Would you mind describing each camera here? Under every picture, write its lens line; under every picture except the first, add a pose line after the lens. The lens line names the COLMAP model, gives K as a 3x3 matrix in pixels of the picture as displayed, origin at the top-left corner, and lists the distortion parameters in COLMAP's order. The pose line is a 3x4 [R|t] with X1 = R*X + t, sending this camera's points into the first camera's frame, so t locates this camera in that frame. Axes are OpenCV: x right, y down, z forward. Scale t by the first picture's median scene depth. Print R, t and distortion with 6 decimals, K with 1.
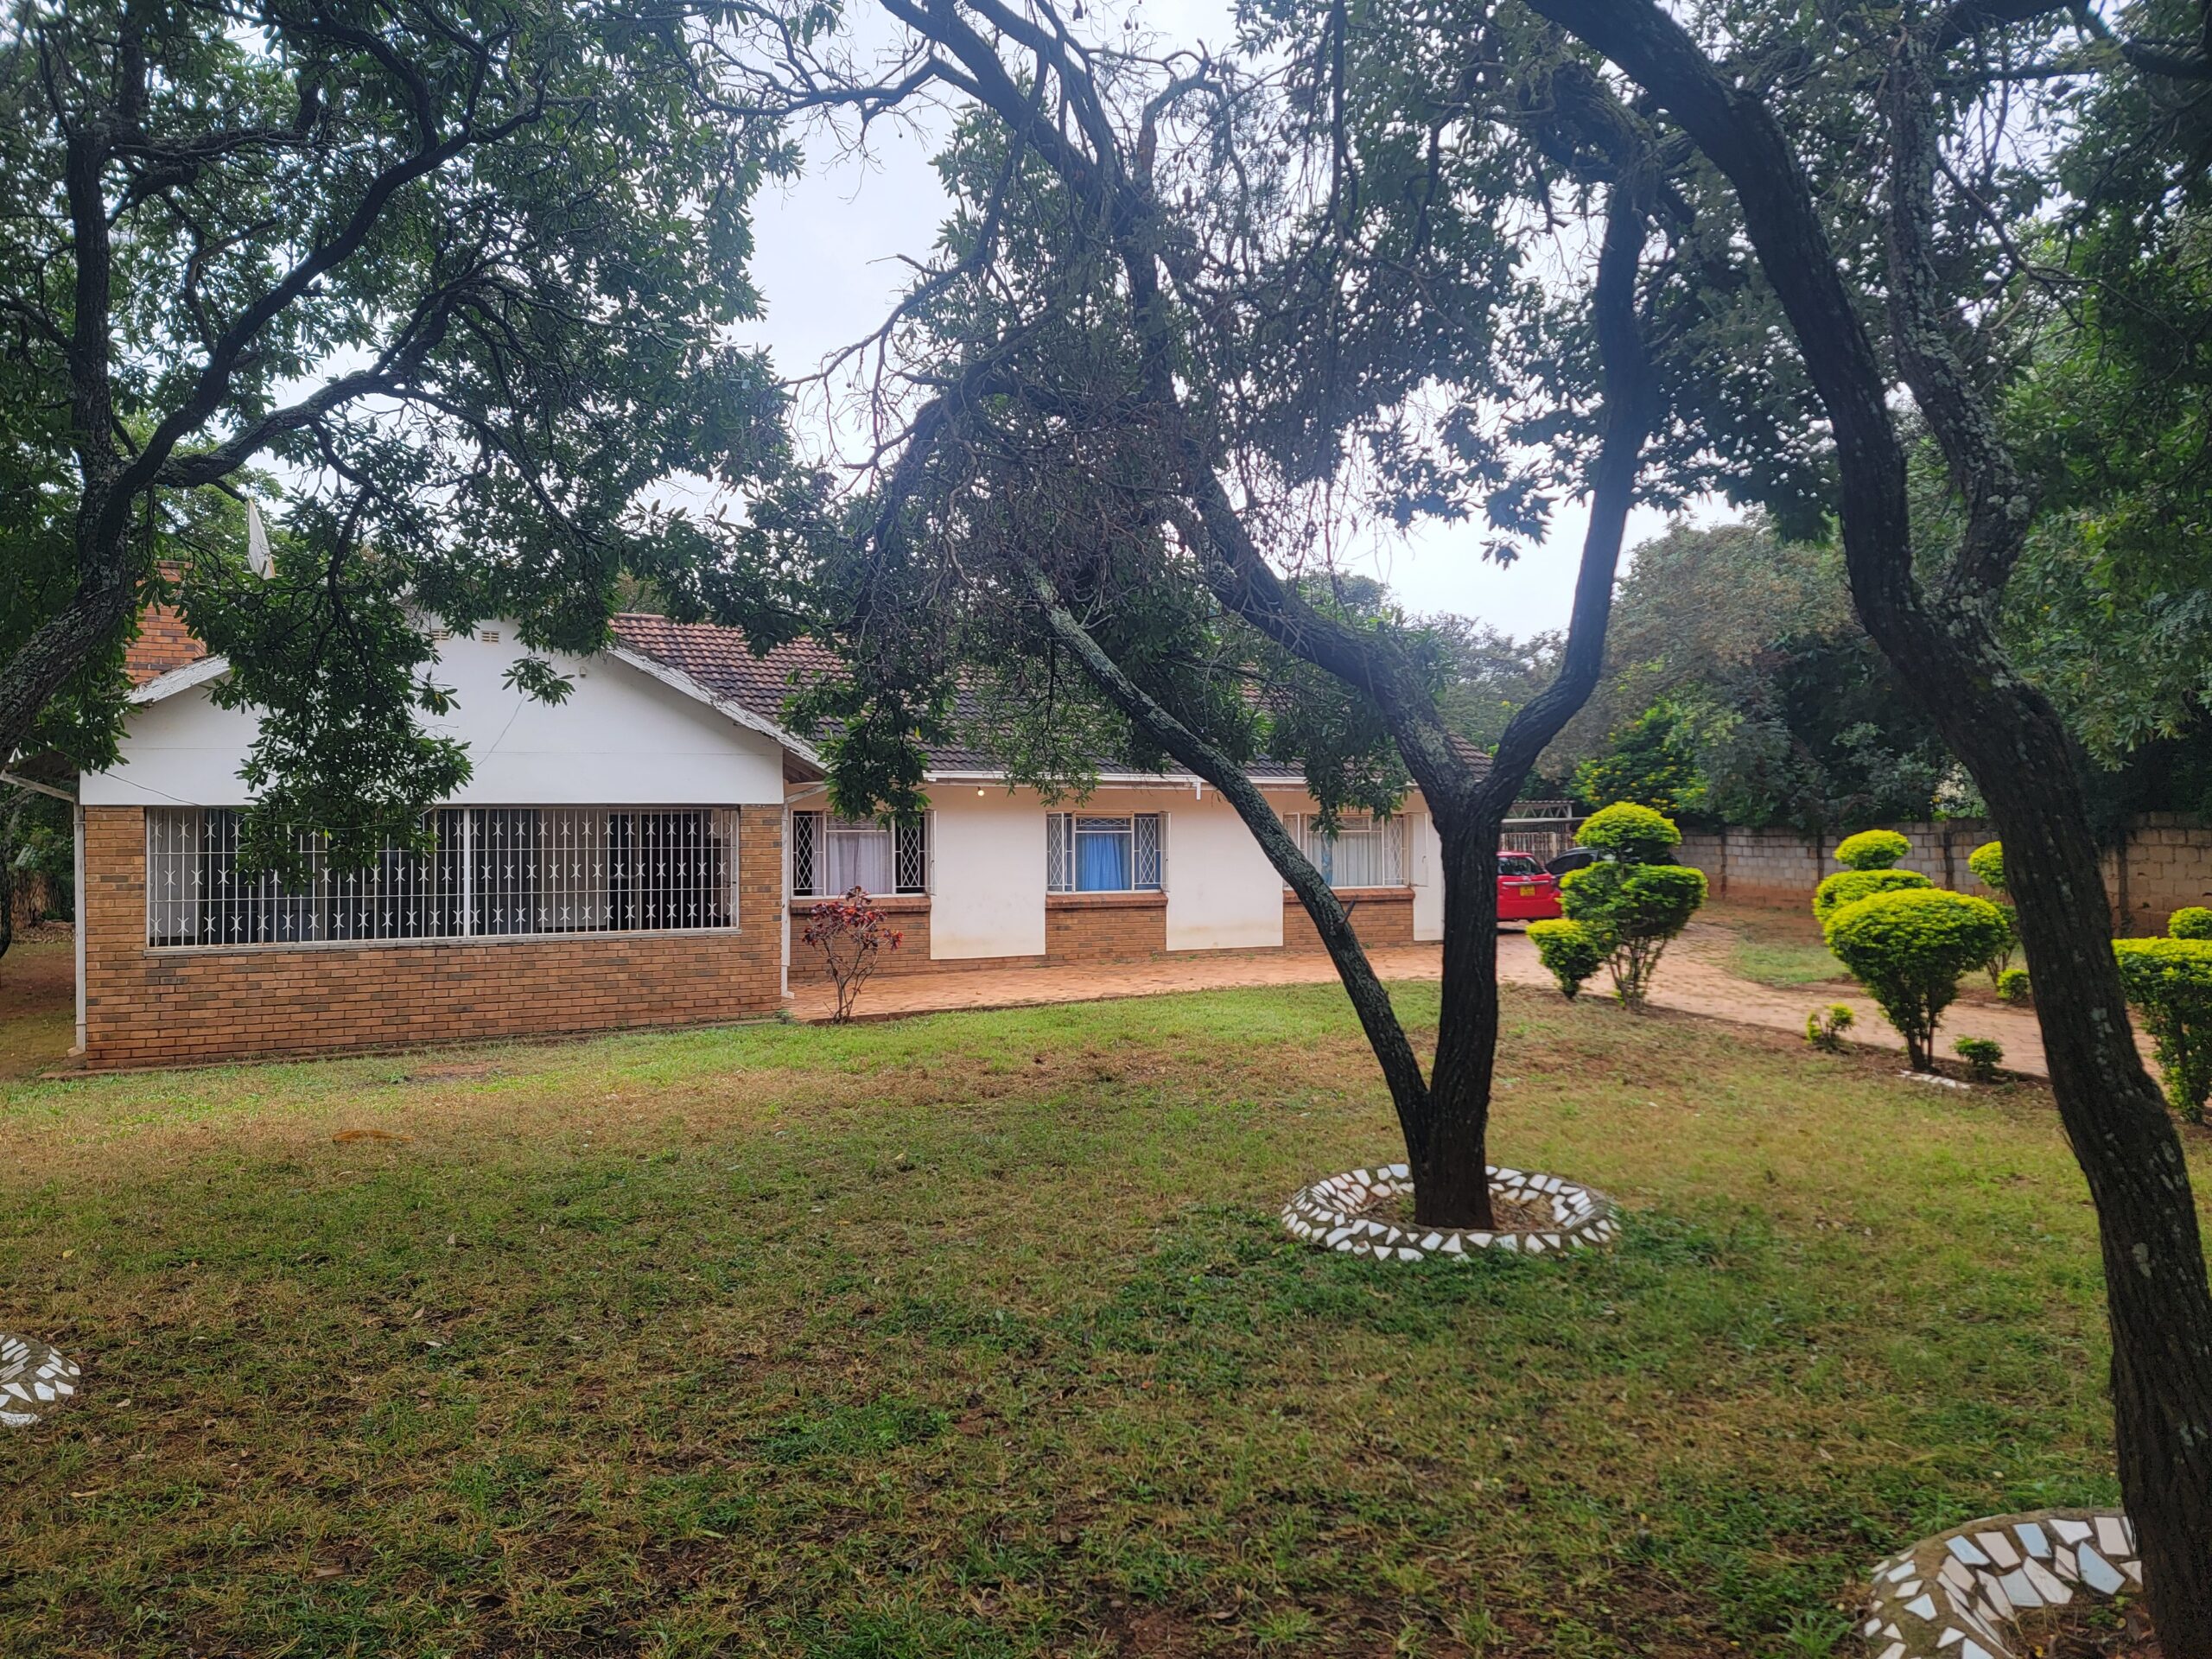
lens RADIAL K [[1556.8, 0, 1098.7], [0, 1556.8, 817.4], [0, 0, 1]] dist [0.054694, -0.004929]
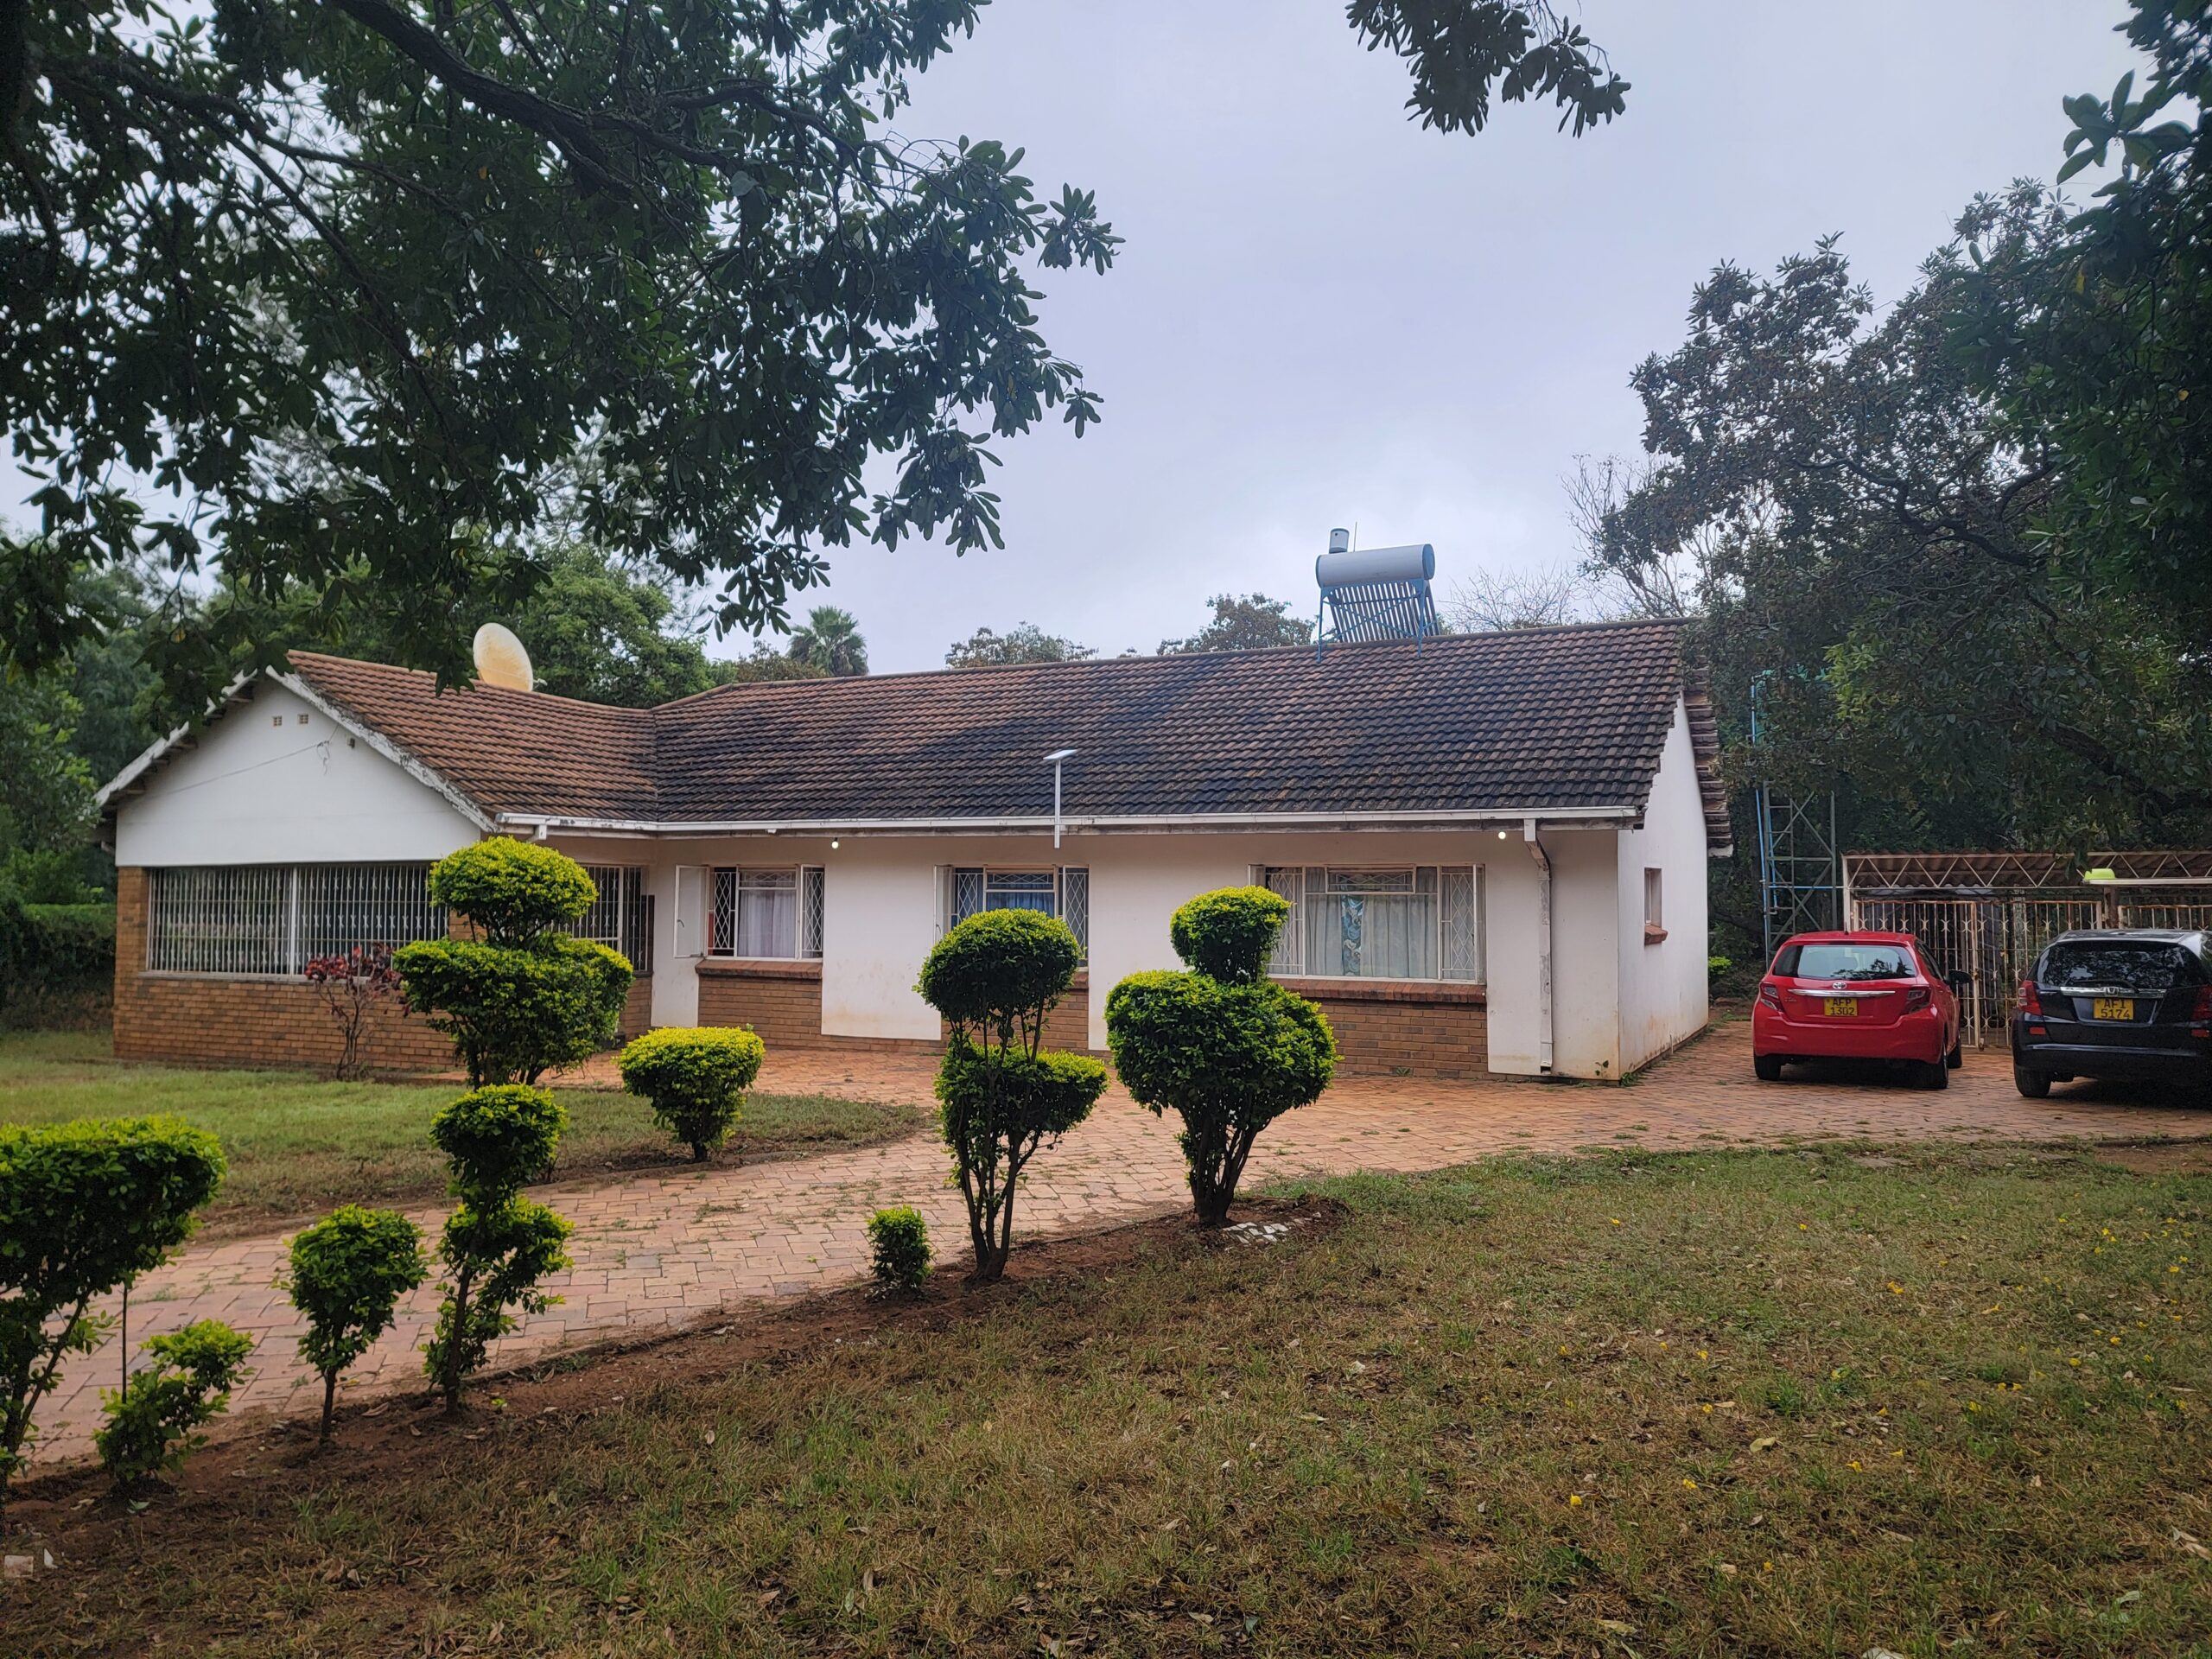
lens RADIAL K [[1556.8, 0, 1109.0], [0, 1556.8, 813.7], [0, 0, 1]] dist [0.054694, -0.004929]
pose [[0.633143, -0.029229, -0.773483, 0.765639], [-0.001763, 0.999230, -0.039202, 0.000670], [0.774033, 0.026184, 0.632604, 0.623592]]
